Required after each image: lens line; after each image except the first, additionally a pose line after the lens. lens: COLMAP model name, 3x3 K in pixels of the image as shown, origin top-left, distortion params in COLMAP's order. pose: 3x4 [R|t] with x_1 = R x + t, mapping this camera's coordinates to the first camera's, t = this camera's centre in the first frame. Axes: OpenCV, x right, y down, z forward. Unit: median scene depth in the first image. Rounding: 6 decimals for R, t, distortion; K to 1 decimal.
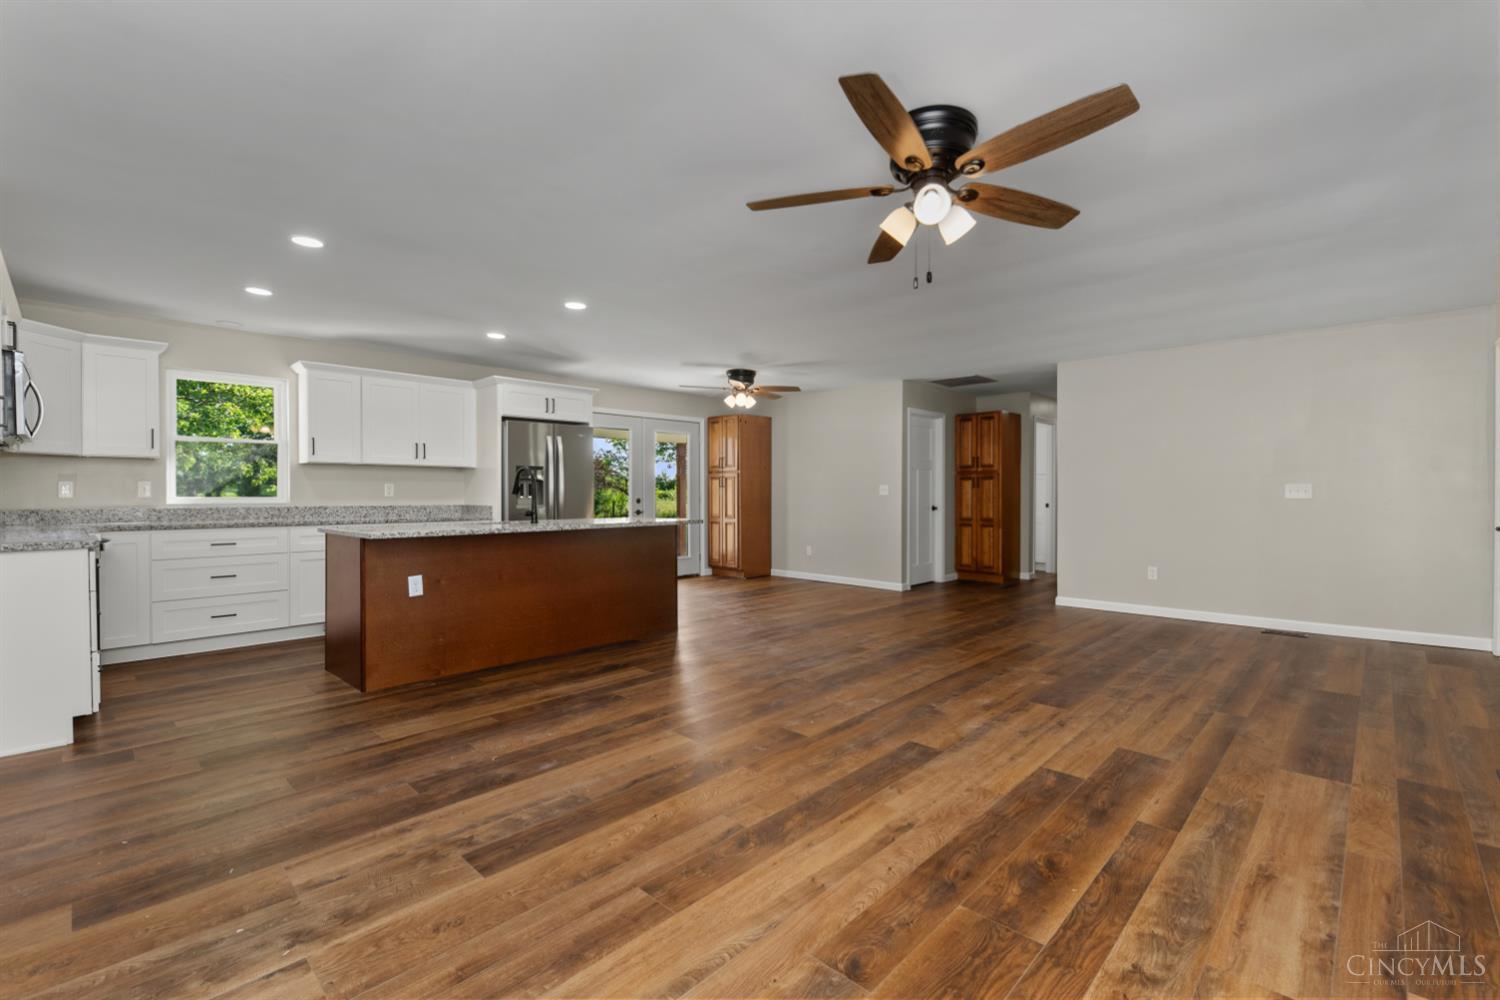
lens RADIAL K [[662.9, 0, 754.8], [0, 662.9, 498.6], [0, 0, 1]] dist [0.010437, -0.000890]
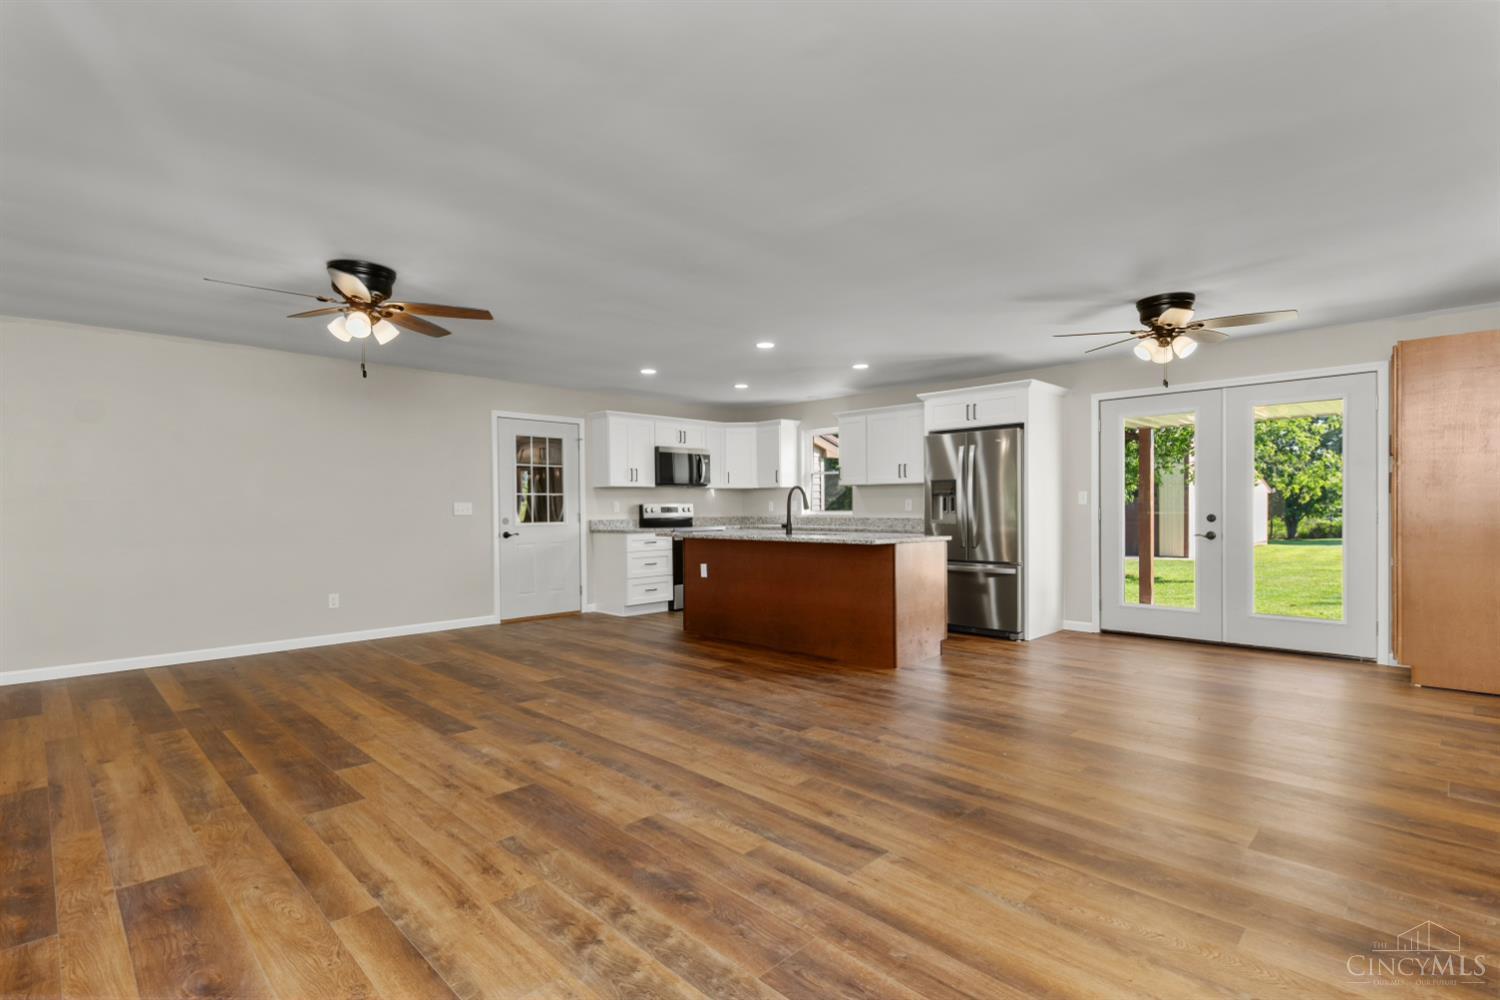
lens RADIAL K [[727.3, 0, 752.3], [0, 727.3, 507.1], [0, 0, 1]] dist [0.001417, 0.000718]
pose [[-0.035146, 0.000472, -0.999382, 1.611605], [-0.003802, 0.999993, 0.000606, -0.018682], [0.999375, 0.003820, -0.035144, 1.664997]]
